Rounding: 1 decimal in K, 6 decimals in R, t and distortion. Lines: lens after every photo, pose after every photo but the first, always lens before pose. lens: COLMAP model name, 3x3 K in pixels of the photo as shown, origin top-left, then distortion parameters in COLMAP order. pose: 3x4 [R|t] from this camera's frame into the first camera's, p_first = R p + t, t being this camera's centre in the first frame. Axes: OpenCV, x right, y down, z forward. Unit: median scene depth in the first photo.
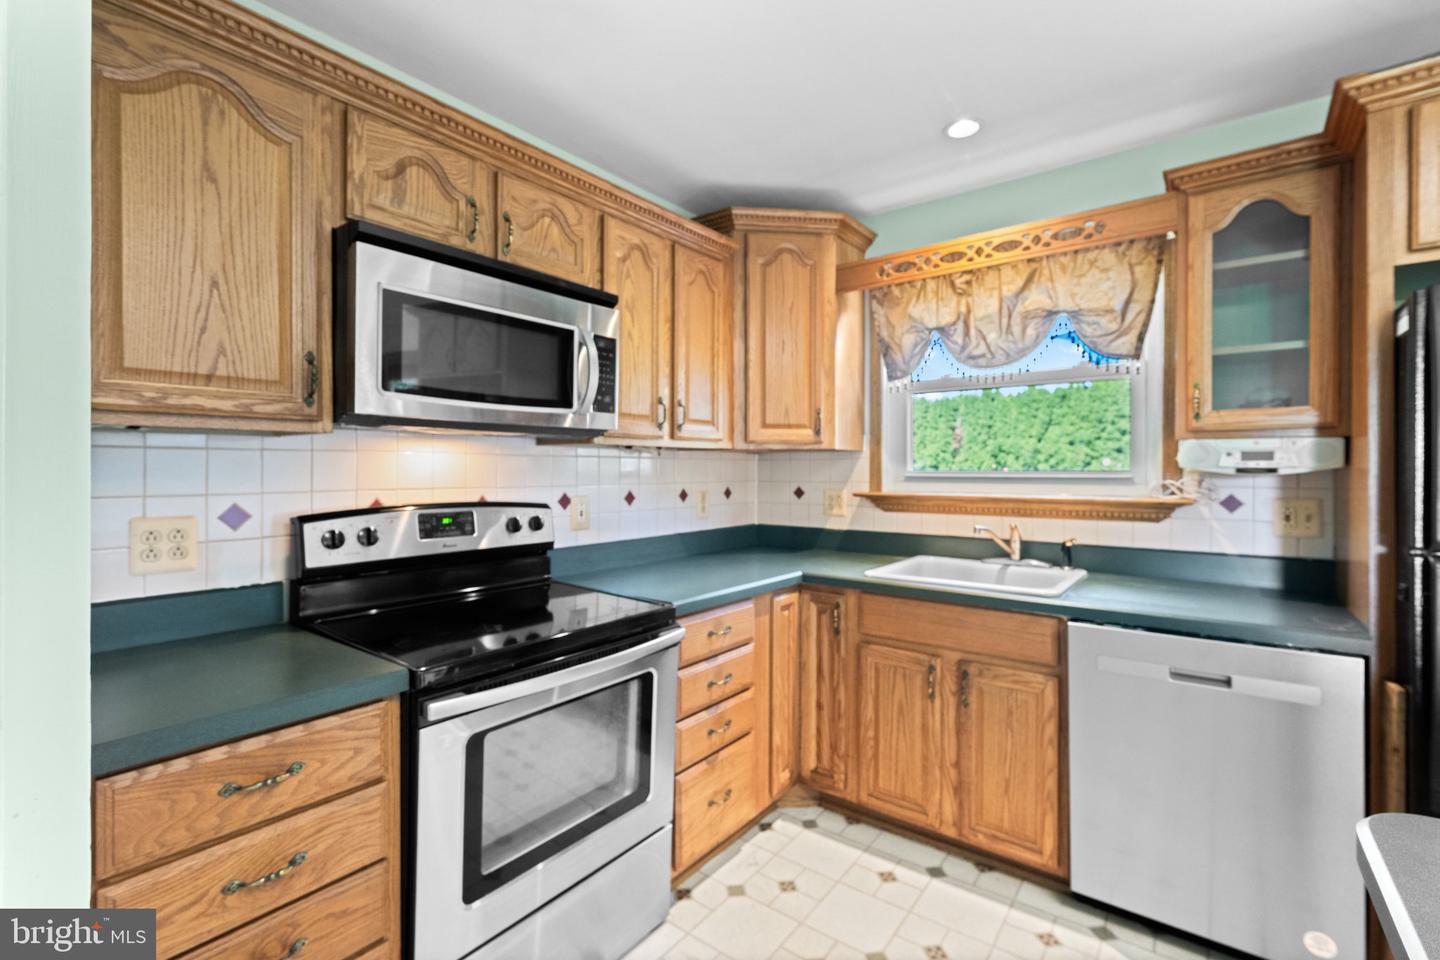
lens RADIAL K [[642.6, 0, 717.9], [0, 642.6, 474.2], [0, 0, 1]] dist [0.000065, 0.000578]
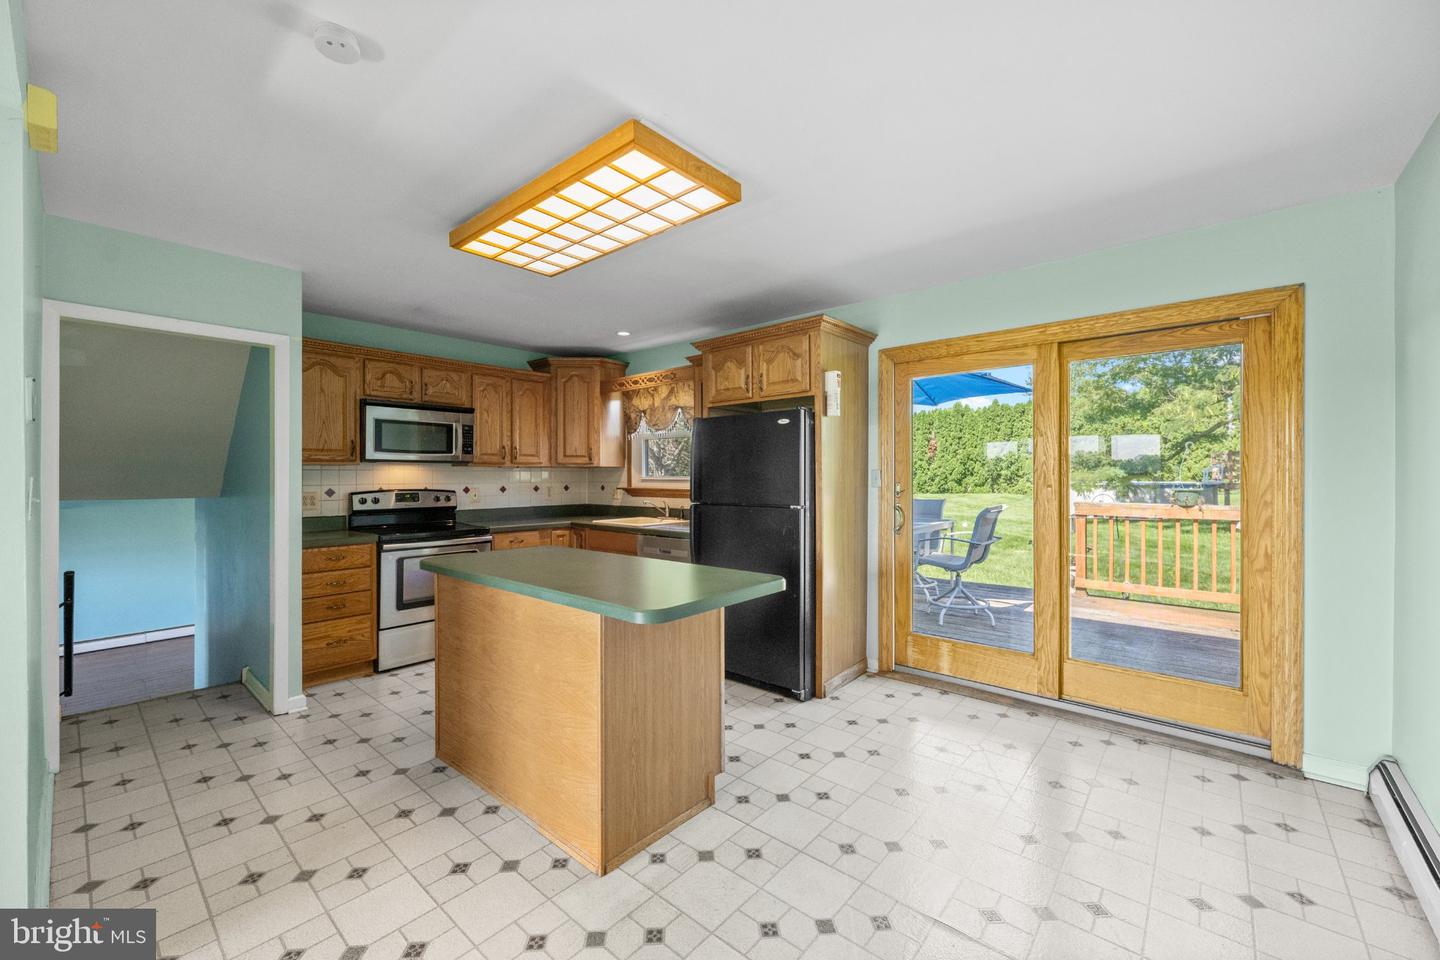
lens RADIAL K [[569.7, 0, 716.4], [0, 569.7, 479.7], [0, 0, 1]] dist [-0.002345, -0.000147]
pose [[0.998413, 0.000219, -0.056311, 0.942296], [-0.000172, 1.000000, 0.000840, 0.003215], [0.056311, -0.000829, 0.998413, -1.218912]]
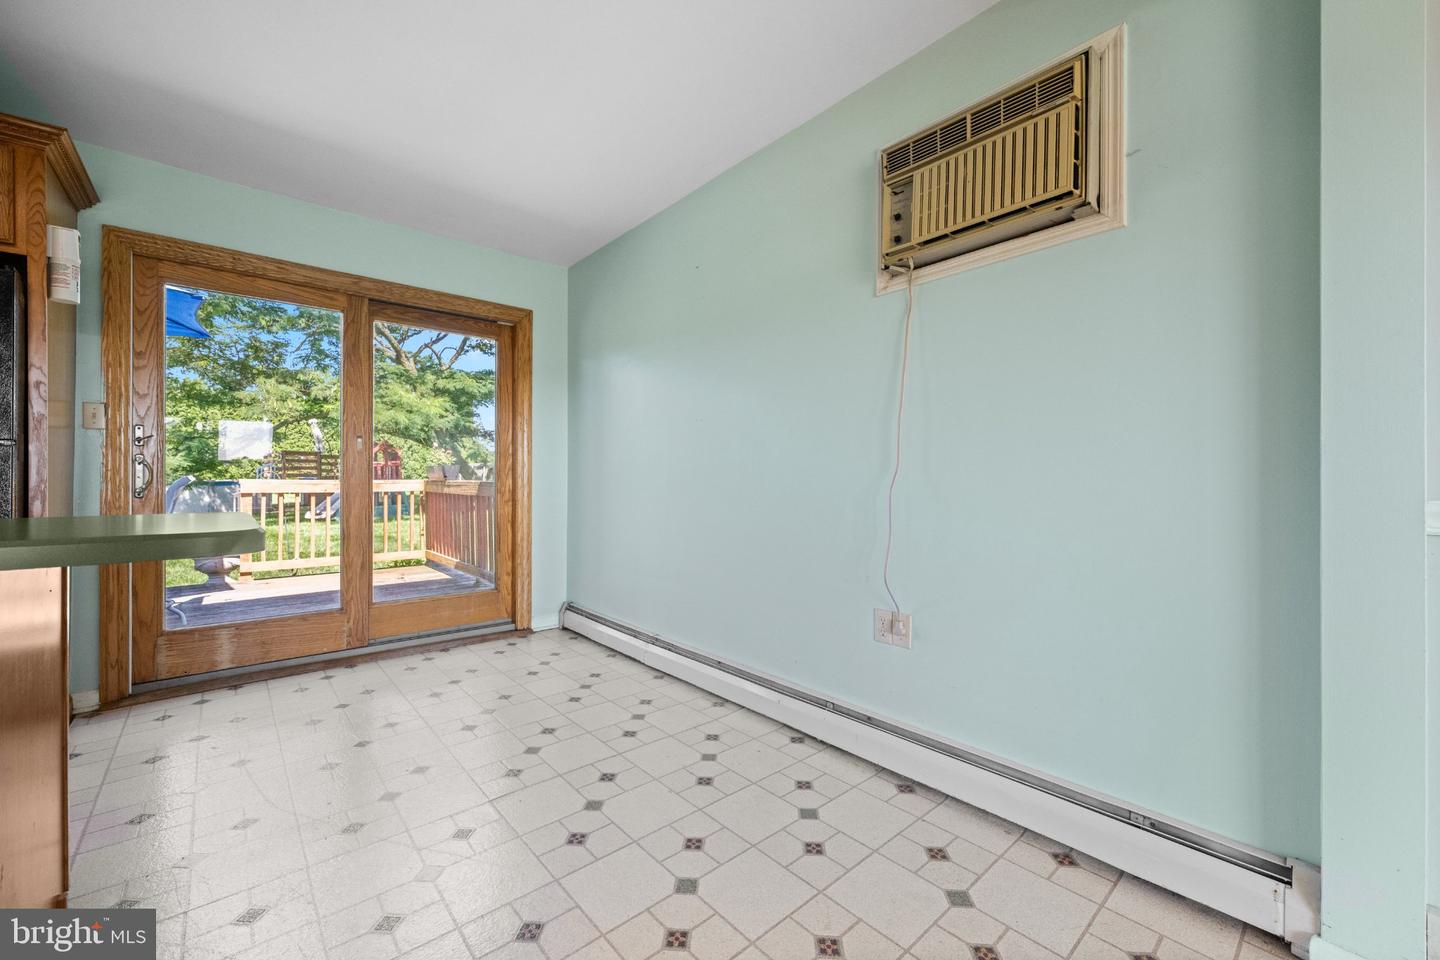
lens RADIAL K [[569.7, 0, 714.2], [0, 569.7, 479.0], [0, 0, 1]] dist [-0.002345, -0.000147]
pose [[0.195729, 0.005866, 0.980640, -6.250486], [0.005170, 0.999962, -0.007013, 2.042752], [-0.980644, 0.006443, 0.195692, 3.284479]]
